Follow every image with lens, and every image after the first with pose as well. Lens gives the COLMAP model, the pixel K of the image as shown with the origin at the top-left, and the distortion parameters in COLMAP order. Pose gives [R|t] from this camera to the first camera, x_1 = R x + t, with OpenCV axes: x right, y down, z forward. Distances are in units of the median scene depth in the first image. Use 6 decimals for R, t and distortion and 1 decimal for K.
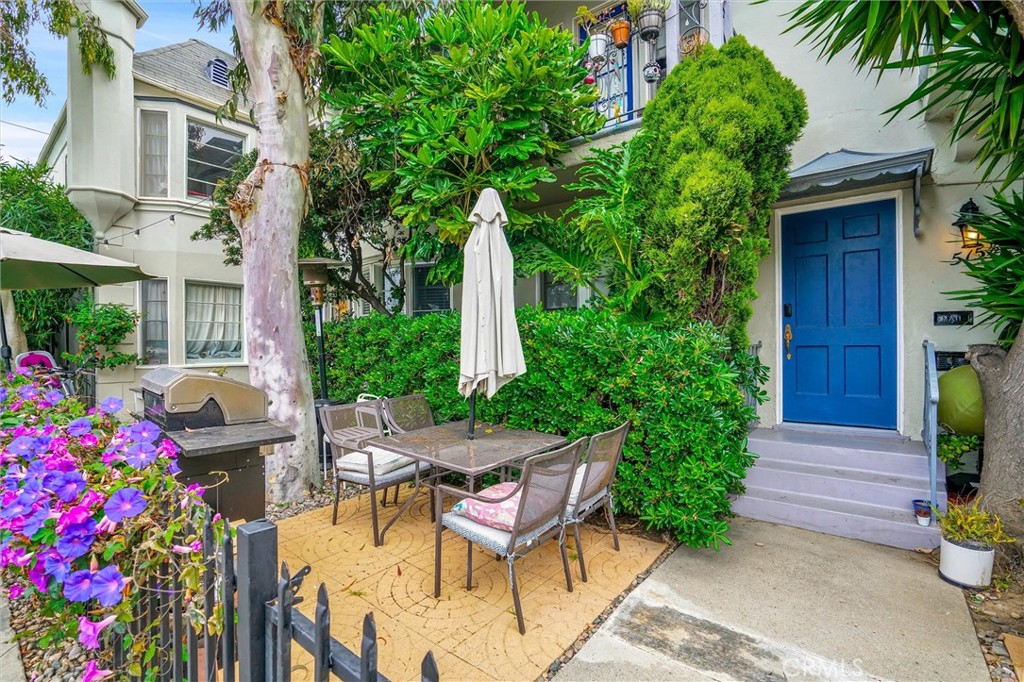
lens RADIAL K [[466.1, 0, 512.0], [0, 466.1, 341.0], [0, 0, 1]] dist [-0.037301, 0.000543]
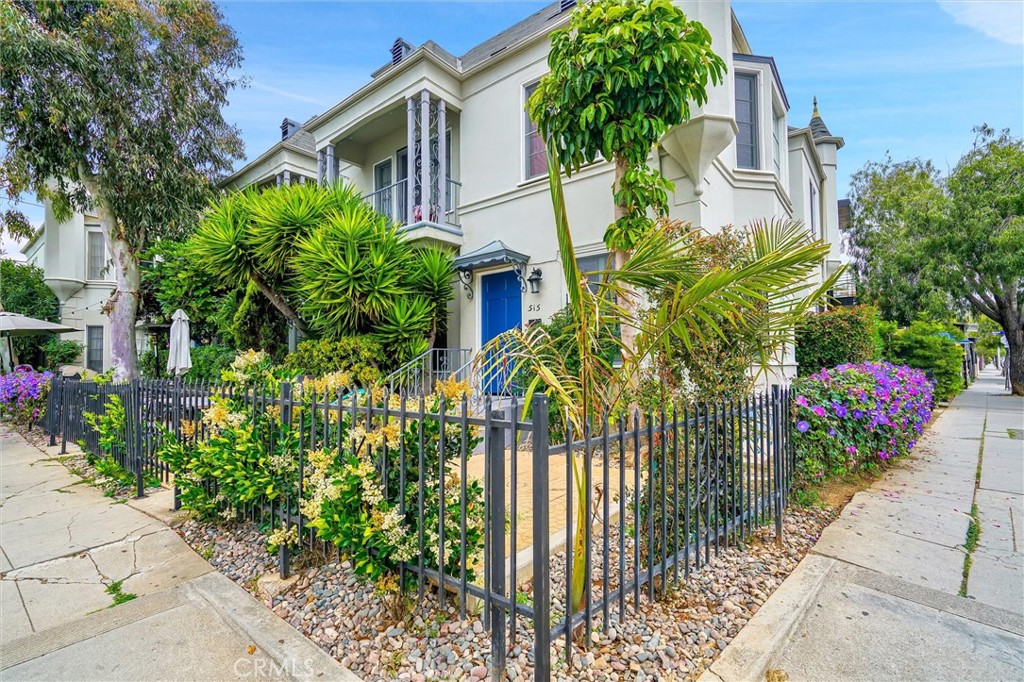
lens RADIAL K [[481.1, 0, 512.0], [0, 481.1, 341.0], [0, 0, 1]] dist [-0.039877, 0.024385]
pose [[0.999950, -0.007153, -0.007018, 1.048415], [0.006811, 0.998846, -0.047551, 0.027083], [0.007350, 0.047500, 0.998844, -1.022995]]
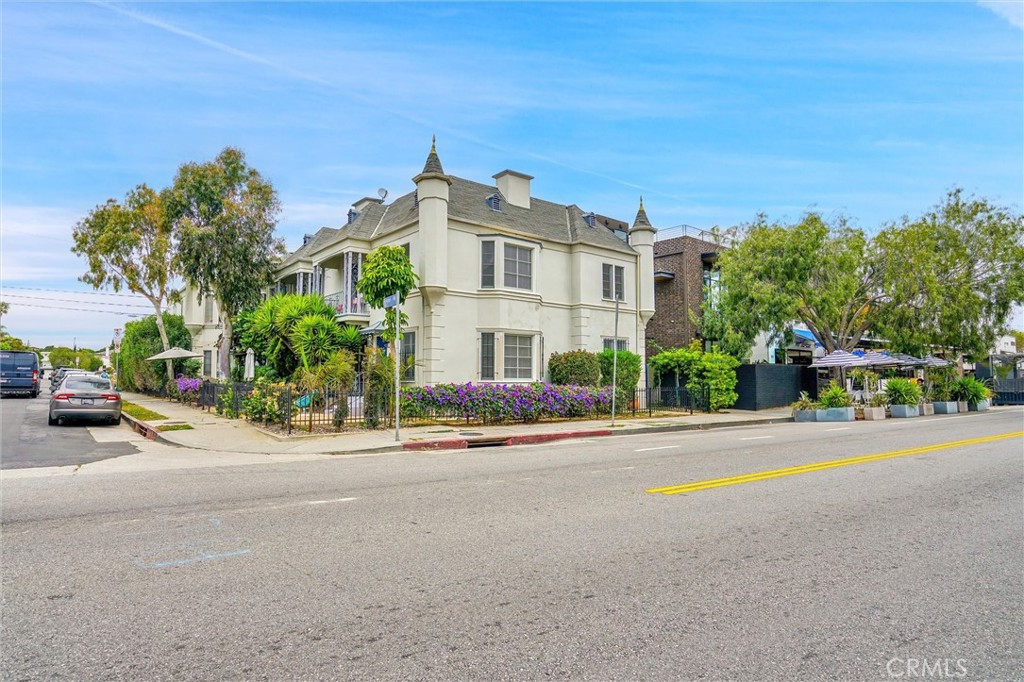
lens RADIAL K [[567.7, 0, 473.1], [0, 567.7, 342.0], [0, 0, 1]] dist [-0.082844, 0.000168]
pose [[0.969604, -0.003259, -0.244657, 2.212265], [-0.010563, 0.998422, -0.055163, -0.011013], [0.244451, 0.056070, 0.968039, -2.607278]]
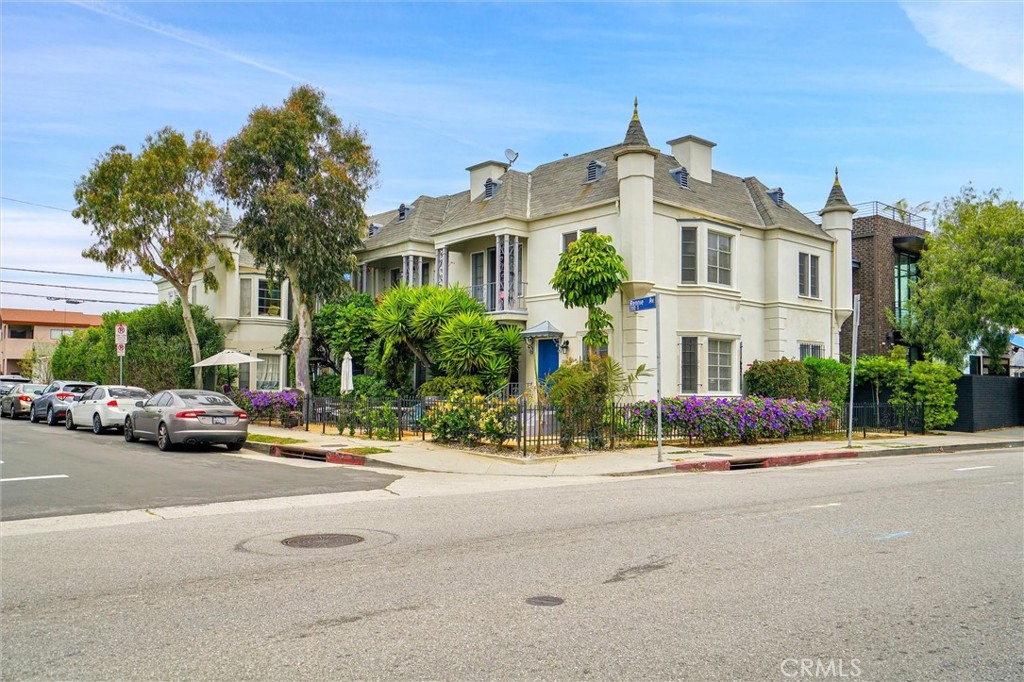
lens RADIAL K [[803.9, 0, 509.7], [0, 803.9, 354.7], [0, 0, 1]] dist [0.004756, 0.001665]
pose [[0.984891, 0.007703, -0.173004, 1.449799], [-0.014186, 0.999241, -0.036267, -0.007391], [0.172593, 0.038173, 0.984253, -3.281906]]
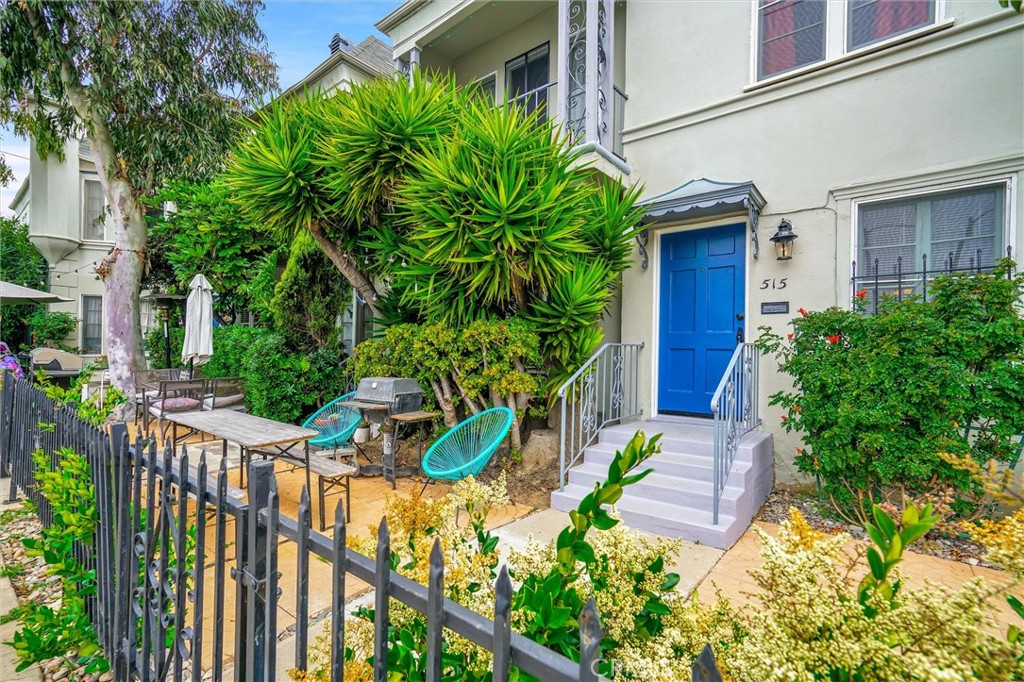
lens RADIAL K [[481.1, 0, 512.0], [0, 481.1, 341.0], [0, 0, 1]] dist [-0.039877, 0.024385]
pose [[0.999547, 0.024943, -0.016824, 0.722258], [-0.025239, 0.999527, -0.017587, 0.002030], [0.016378, 0.018003, 0.999704, -0.607132]]
